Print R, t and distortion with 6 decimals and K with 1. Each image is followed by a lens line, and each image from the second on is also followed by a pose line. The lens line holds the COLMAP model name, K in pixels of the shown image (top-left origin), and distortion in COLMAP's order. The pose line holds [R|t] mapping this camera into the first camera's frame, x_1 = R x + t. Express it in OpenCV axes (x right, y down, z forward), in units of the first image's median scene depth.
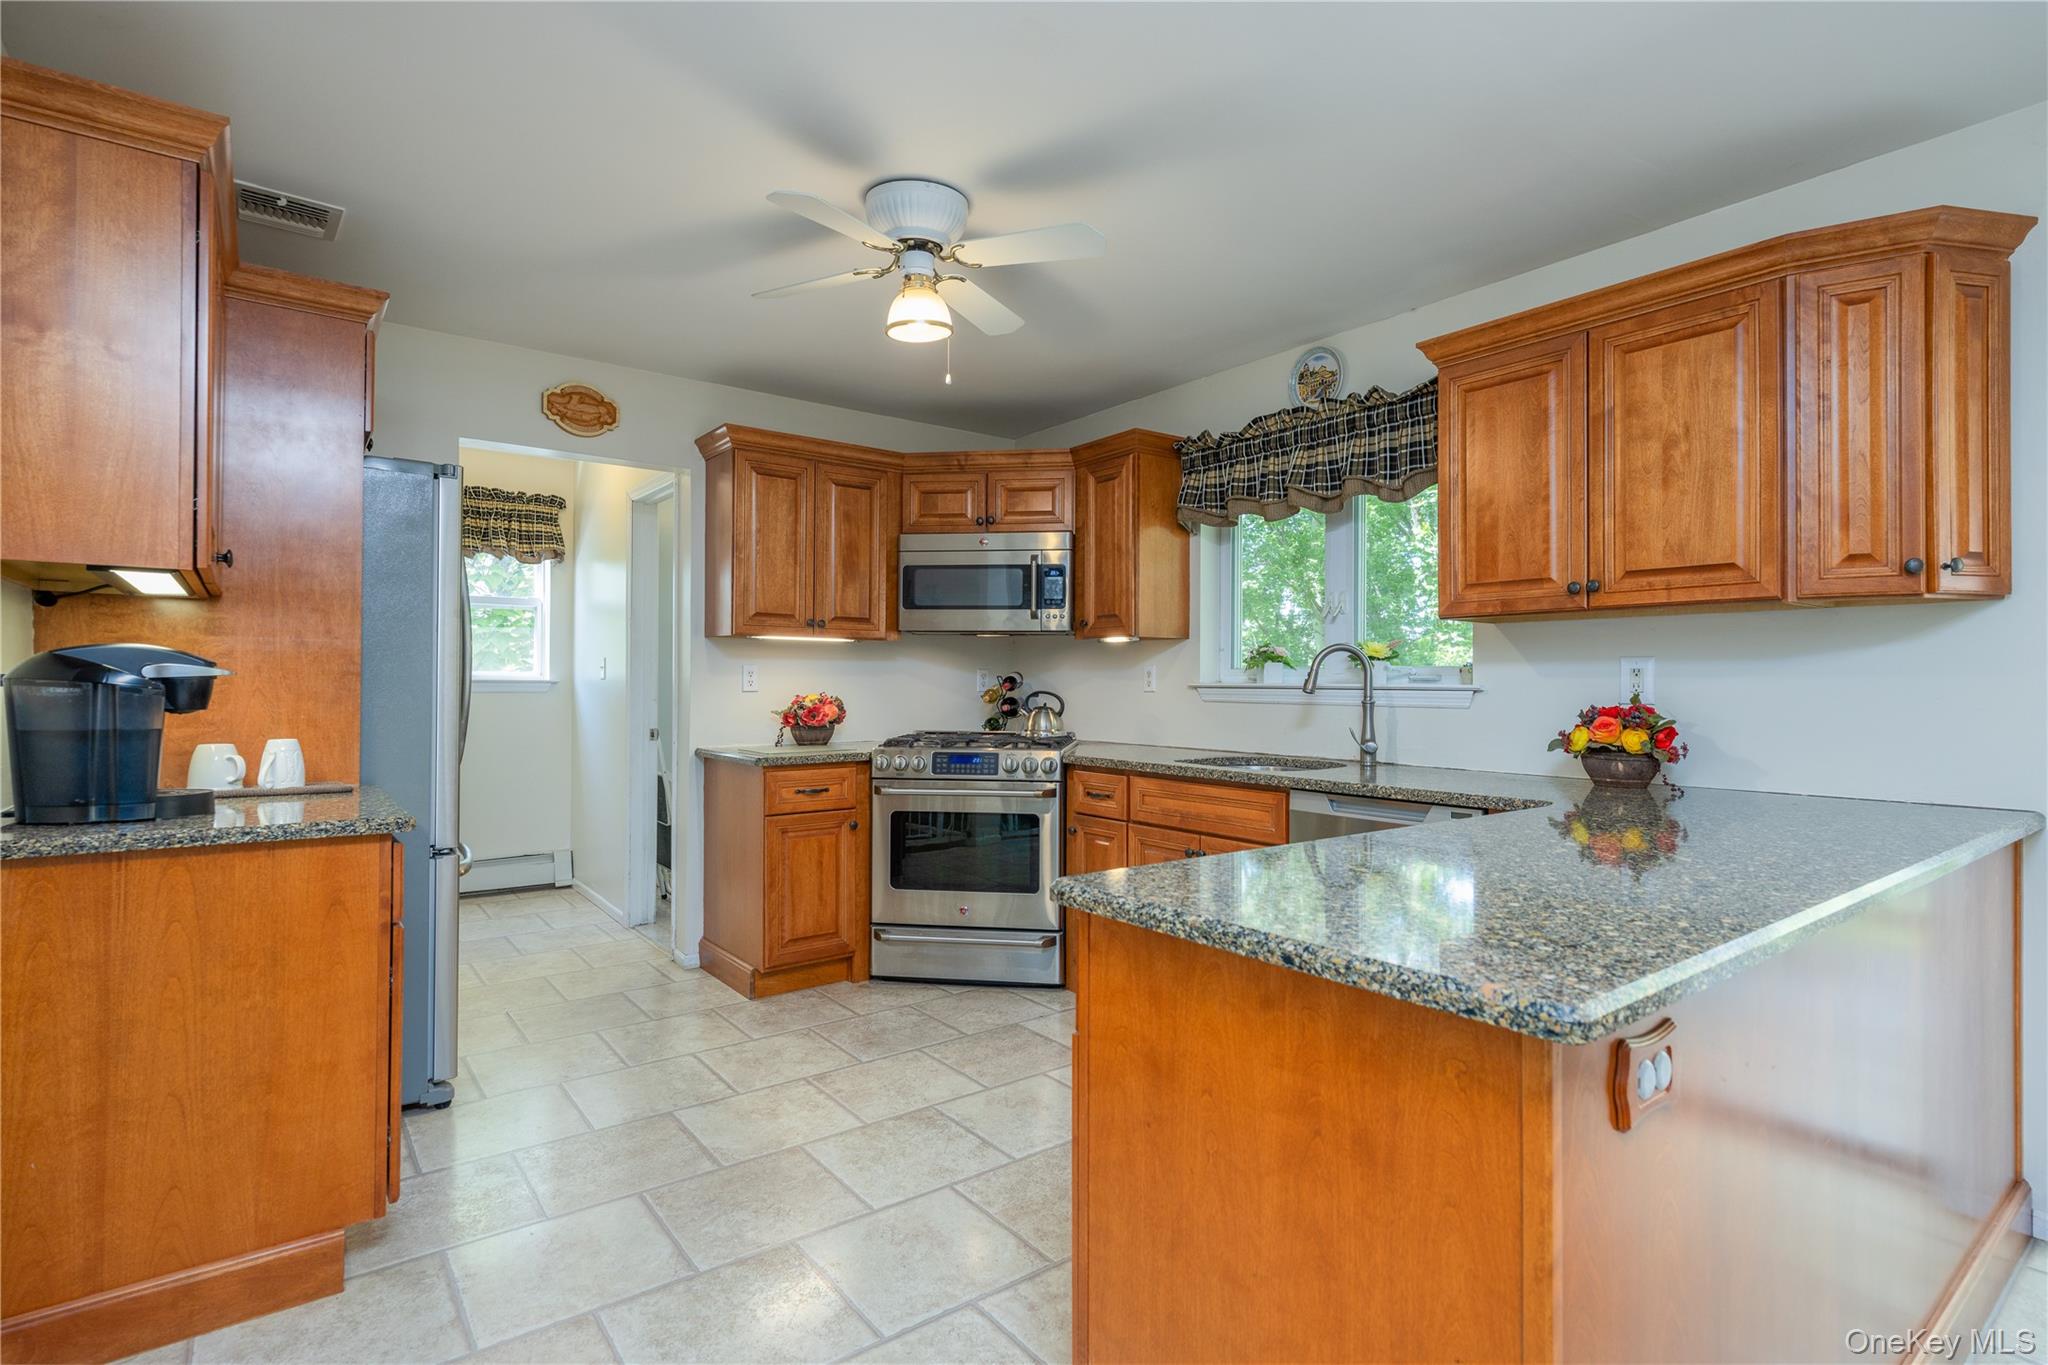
lens RADIAL K [[991.8, 0, 1026.9], [0, 991.8, 678.9], [0, 0, 1]] dist [-0.000997, -0.000047]
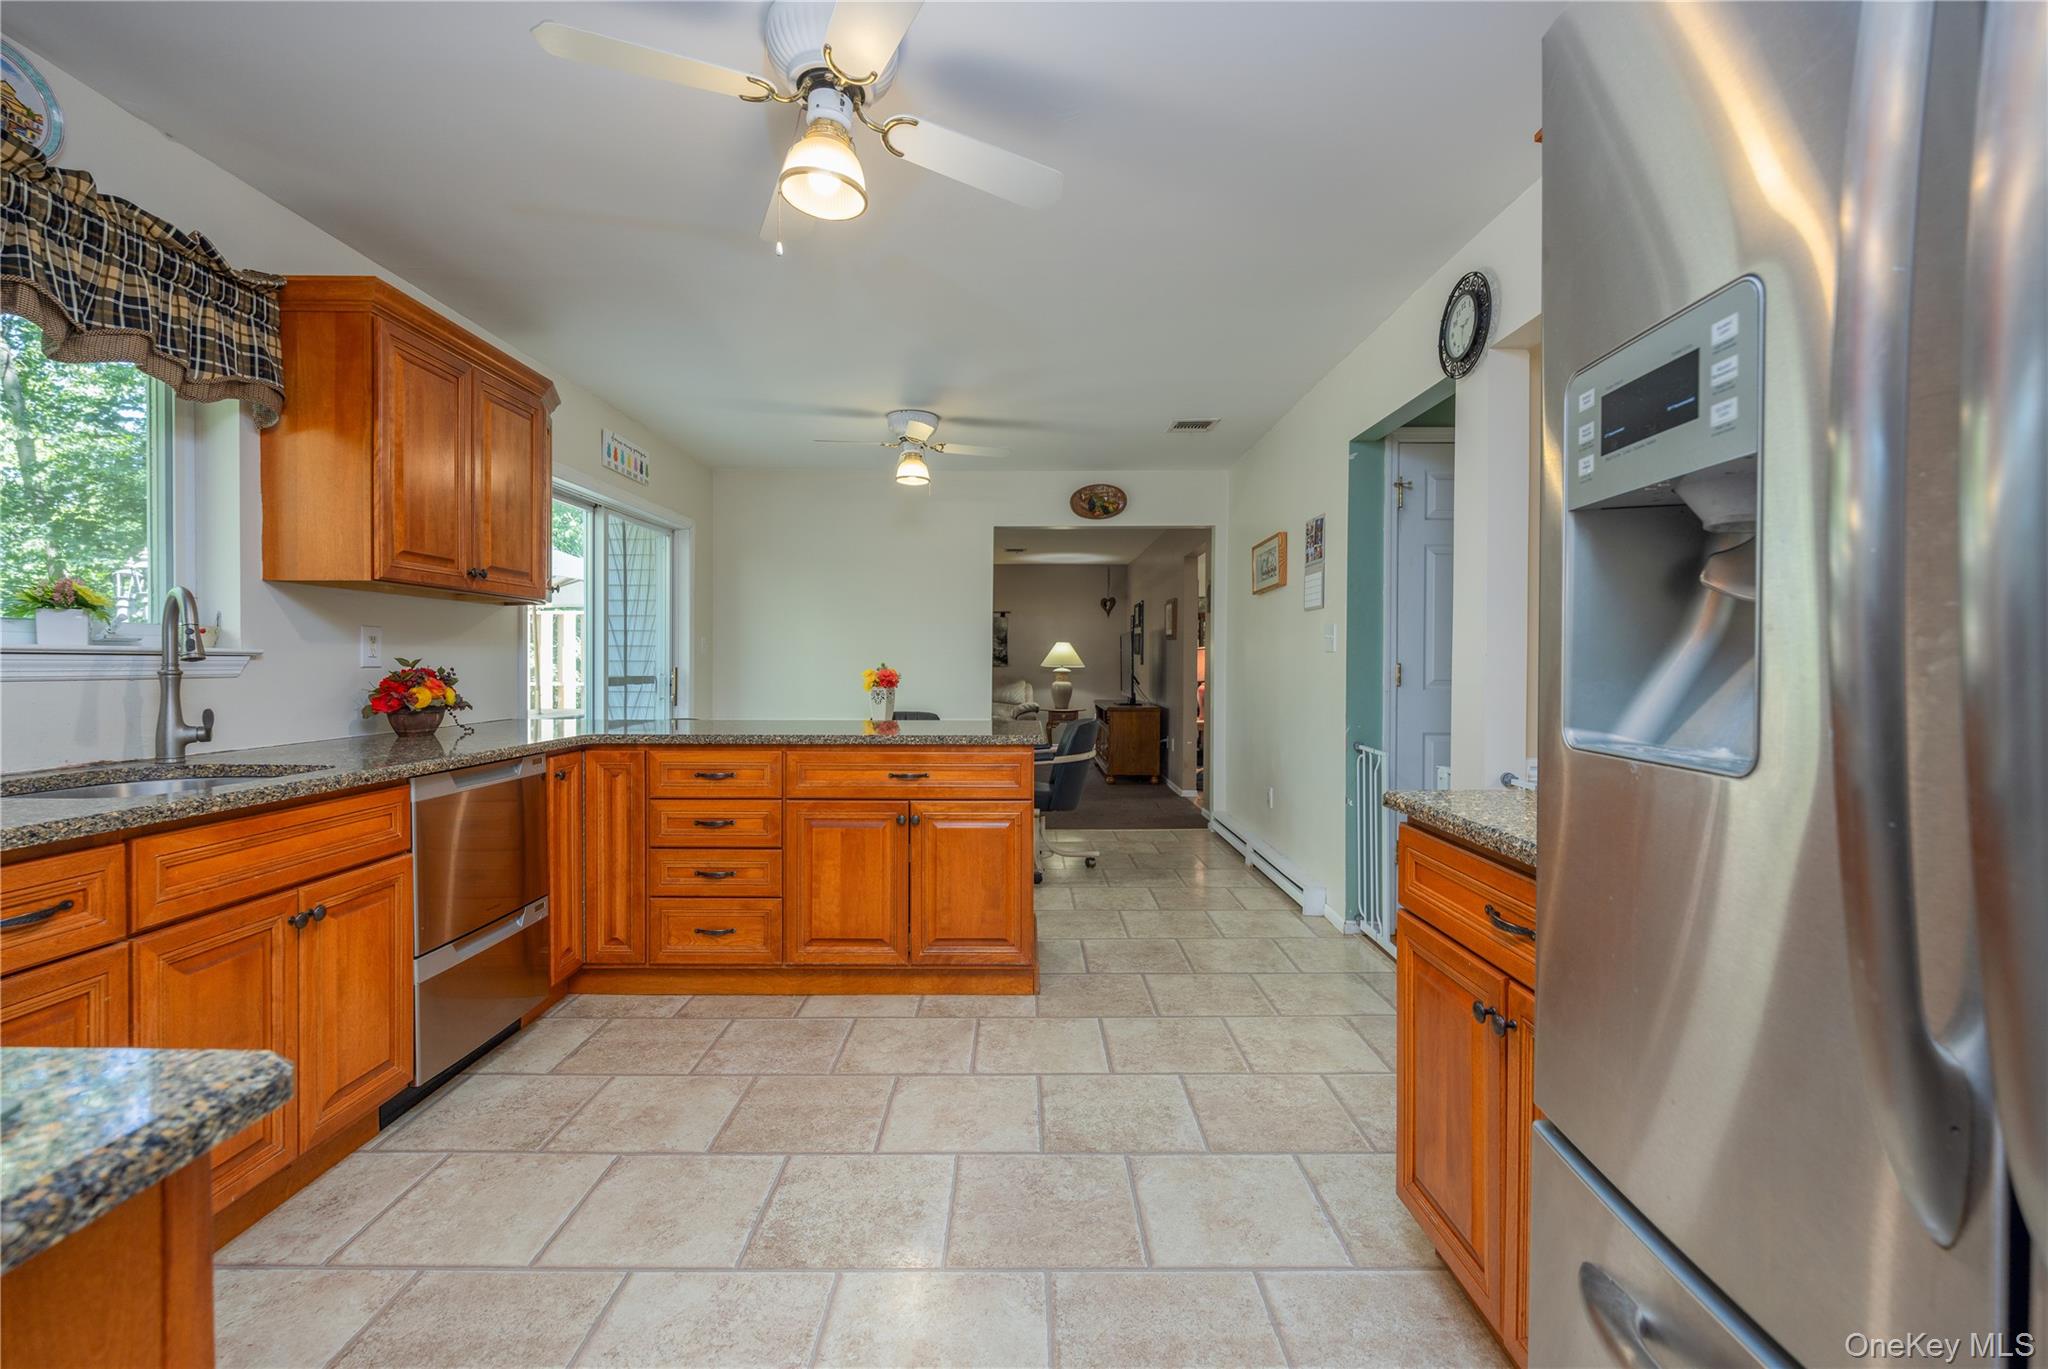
lens RADIAL K [[889.9, 0, 1025.0], [0, 889.9, 672.2], [0, 0, 1]] dist [0.000849, 0.000053]
pose [[-0.797360, -0.014619, 0.603327, -0.670415], [-0.010123, 0.999890, 0.010850, 0.013318], [-0.603420, 0.002544, -0.797420, 1.483568]]
